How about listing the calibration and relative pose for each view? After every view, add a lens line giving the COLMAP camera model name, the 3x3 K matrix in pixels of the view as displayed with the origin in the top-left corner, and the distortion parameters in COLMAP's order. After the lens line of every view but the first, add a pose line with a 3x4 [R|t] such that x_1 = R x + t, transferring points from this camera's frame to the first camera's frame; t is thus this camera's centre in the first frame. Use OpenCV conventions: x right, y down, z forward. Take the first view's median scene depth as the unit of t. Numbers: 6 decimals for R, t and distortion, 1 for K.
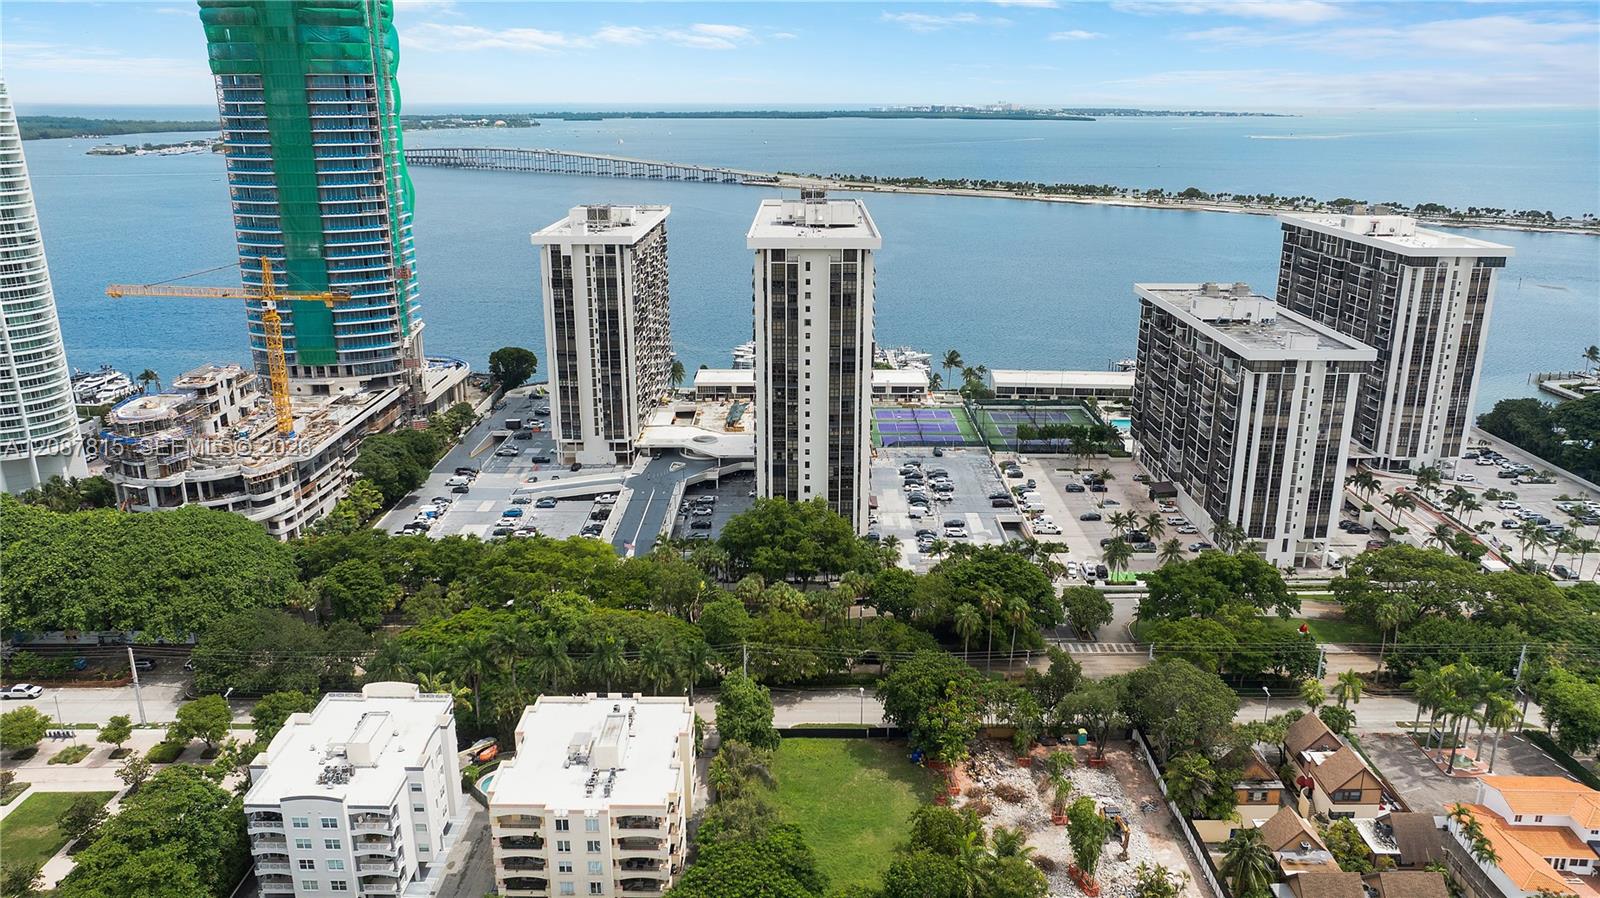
lens RADIAL K [[1156.3, 0, 800.0], [0, 1156.3, 449.0], [0, 0, 1]] dist [-0.001578, -0.000009]
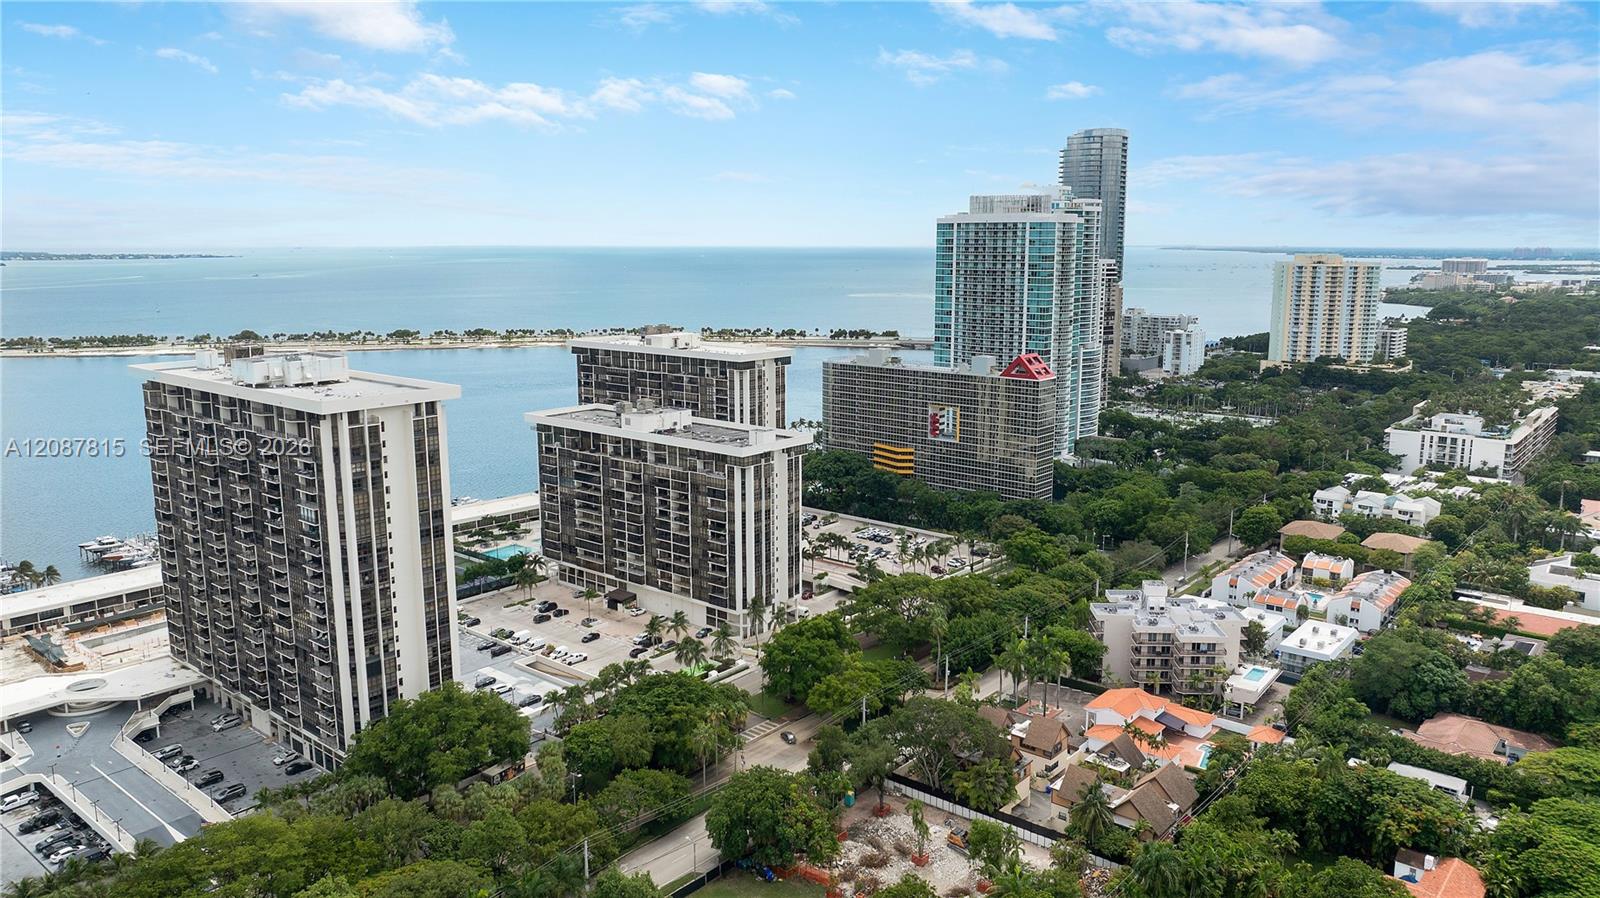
lens RADIAL K [[1156.3, 0, 800.0], [0, 1156.3, 449.0], [0, 0, 1]] dist [-0.001578, -0.000009]
pose [[0.639777, -0.142717, 0.755194, -0.387019], [0.228745, 0.973437, -0.009826, -0.052020], [-0.733731, 0.179033, 0.655428, 0.170638]]
